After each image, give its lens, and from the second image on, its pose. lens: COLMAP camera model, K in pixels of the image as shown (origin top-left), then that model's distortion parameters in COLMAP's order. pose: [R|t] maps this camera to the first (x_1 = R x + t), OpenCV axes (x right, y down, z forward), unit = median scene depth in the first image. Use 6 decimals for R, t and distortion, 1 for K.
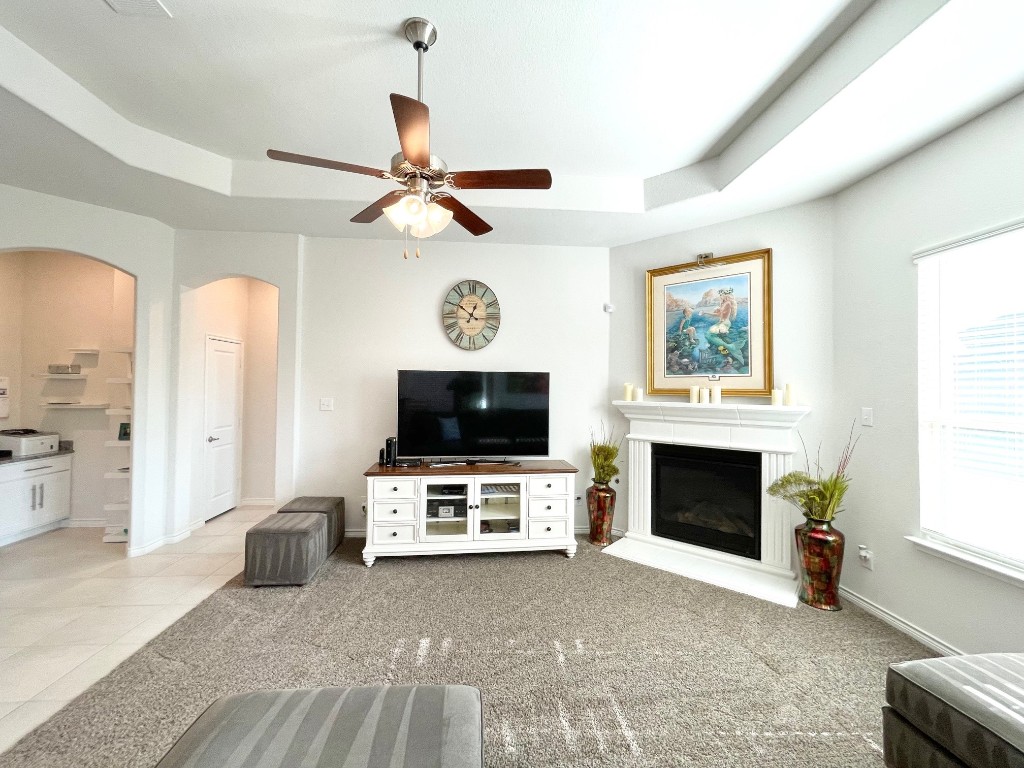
lens RADIAL K [[416.0, 0, 509.5], [0, 416.0, 379.5], [0, 0, 1]] dist [-0.001357, -0.001184]
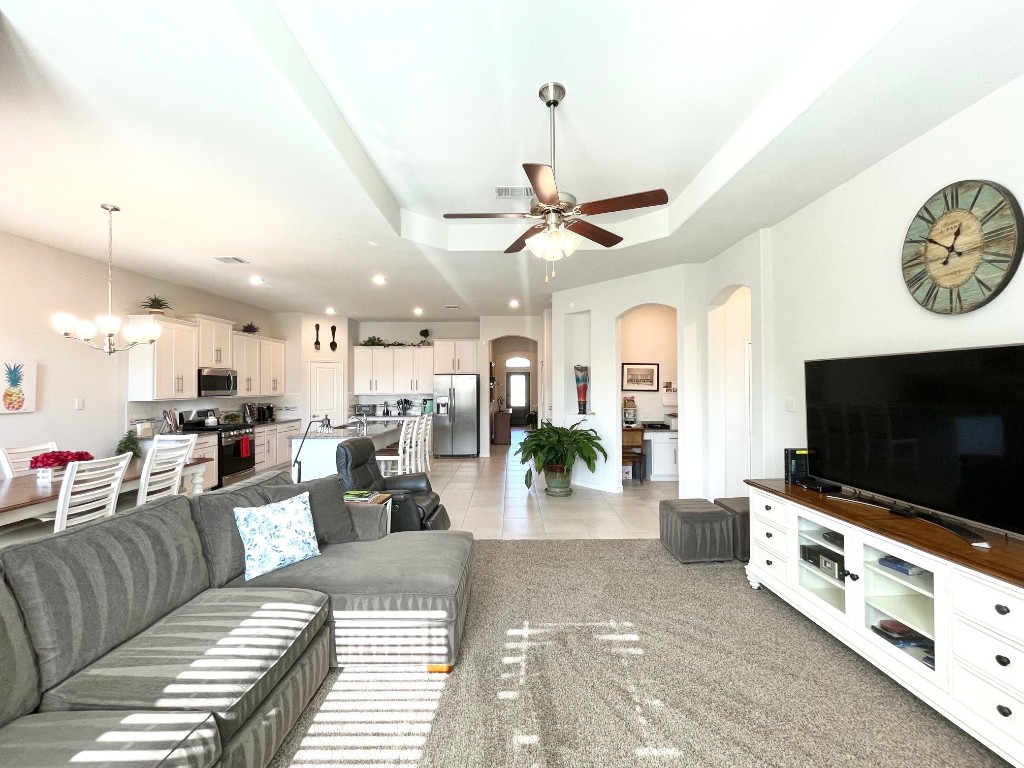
lens RADIAL K [[416.0, 0, 513.7], [0, 416.0, 381.7], [0, 0, 1]] dist [-0.001357, -0.001184]
pose [[-0.062273, -0.022192, -0.997812, 0.533392], [0.022306, 0.999472, -0.023621, 0.020596], [0.997810, -0.023728, -0.061745, 0.509152]]
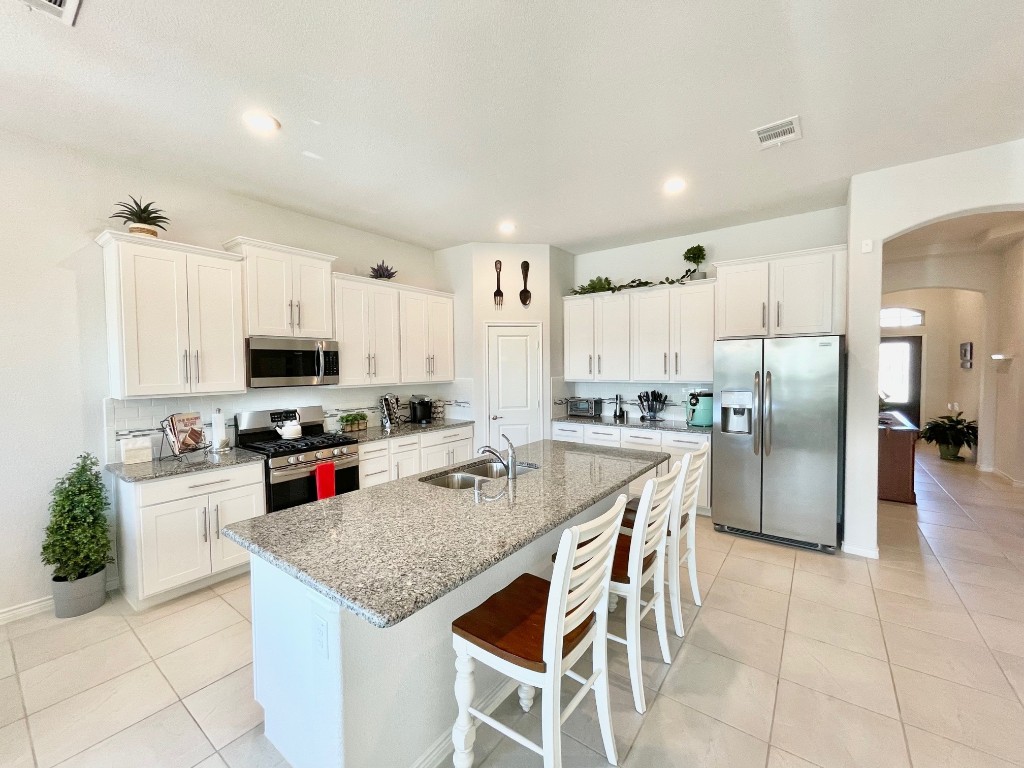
lens RADIAL K [[416.0, 0, 513.5], [0, 416.0, 380.1], [0, 0, 1]] dist [-0.001357, -0.001184]
pose [[-0.650163, 0.019730, -0.759539, -0.655156], [0.015853, 0.999797, 0.012401, -0.006120], [0.759629, -0.003978, -0.650344, 0.209588]]
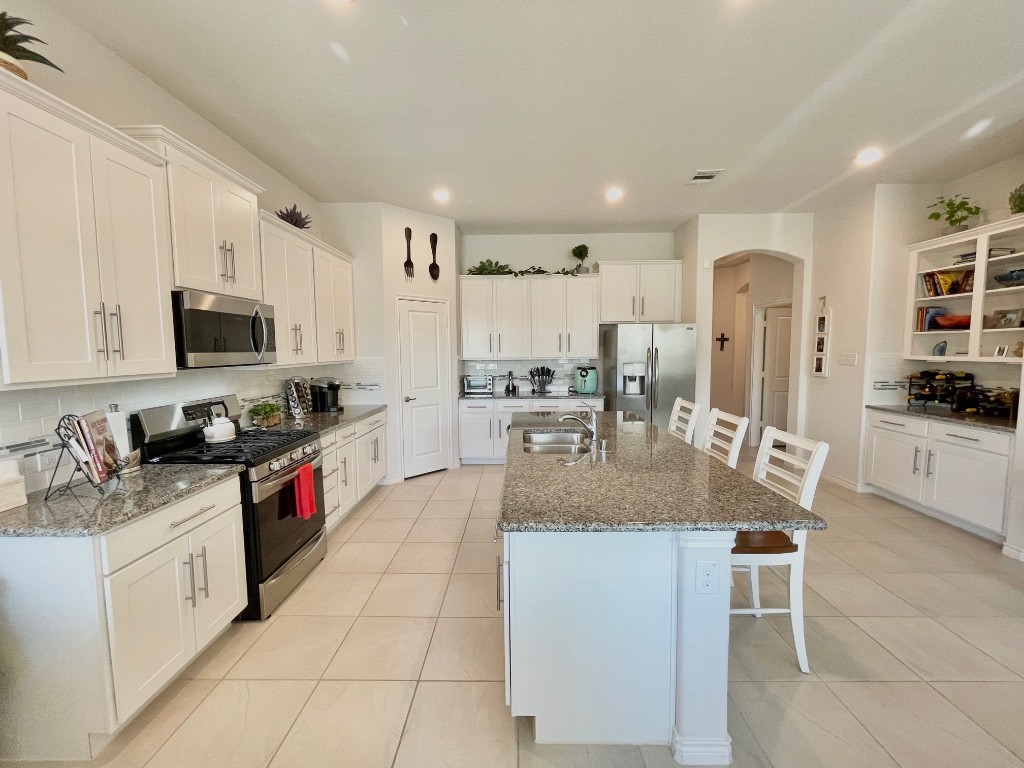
lens RADIAL K [[416.0, 0, 513.2], [0, 416.0, 380.6], [0, 0, 1]] dist [-0.001357, -0.001184]
pose [[-0.084674, 0.064226, -0.994337, -0.433888], [0.025701, 0.997729, 0.062257, 0.004965], [0.996077, -0.020284, -0.086132, -0.276650]]
